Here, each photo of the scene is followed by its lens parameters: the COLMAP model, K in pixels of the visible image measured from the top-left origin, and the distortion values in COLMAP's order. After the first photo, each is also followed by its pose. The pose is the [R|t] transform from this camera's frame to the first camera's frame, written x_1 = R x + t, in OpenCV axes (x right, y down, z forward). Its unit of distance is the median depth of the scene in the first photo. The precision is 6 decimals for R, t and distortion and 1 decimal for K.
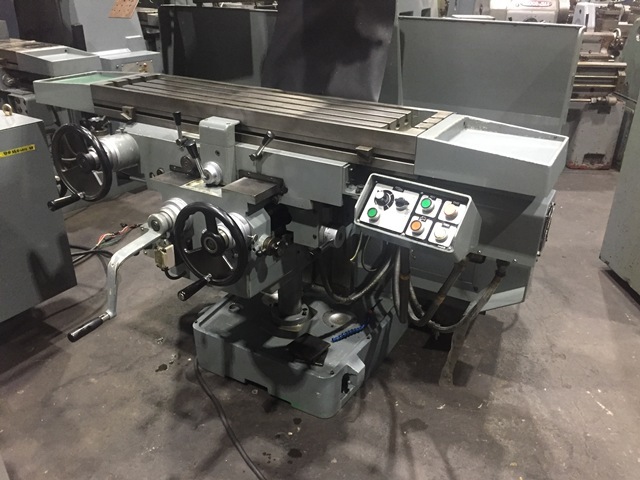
lens RADIAL K [[549.6, 0, 318.2], [0, 549.6, 241.8], [0, 0, 1]] dist [0.079305, -0.115133]
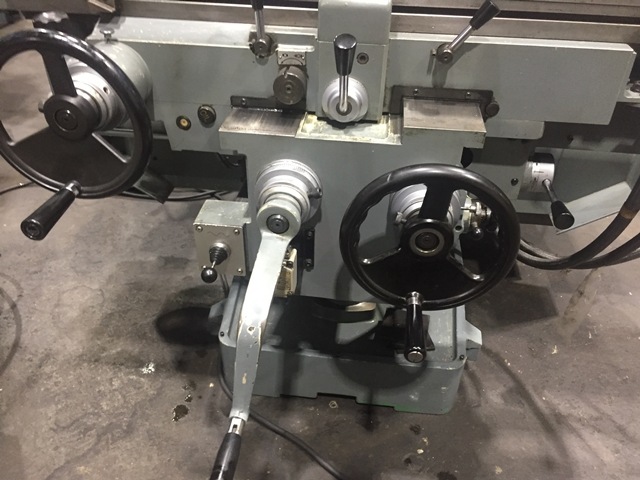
lens RADIAL K [[549.6, 0, 322.1], [0, 549.6, 245.2], [0, 0, 1]] dist [0.079305, -0.115133]
pose [[0.920236, -0.230285, 0.316442, -0.381546], [0.167753, 0.962613, 0.212687, -0.099895], [-0.353589, -0.142638, 0.924462, 0.471278]]
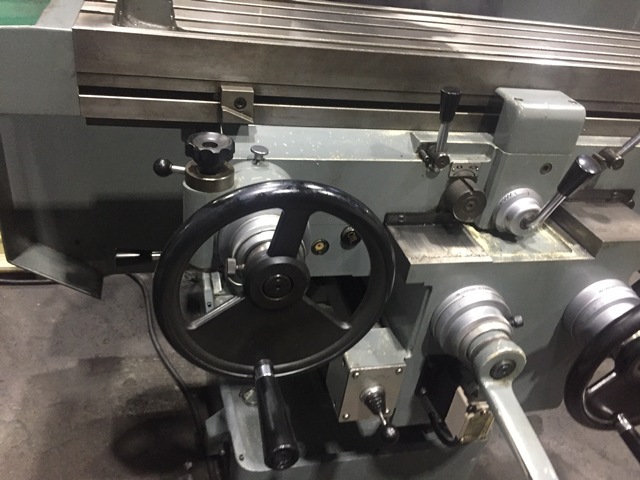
lens RADIAL K [[549.6, 0, 315.8], [0, 549.6, 237.9], [0, 0, 1]] dist [0.079305, -0.115133]
pose [[0.719279, -0.301861, 0.625714, -0.577506], [0.194018, 0.952114, 0.236295, -0.231195], [-0.667079, -0.048562, 0.743402, 0.710990]]
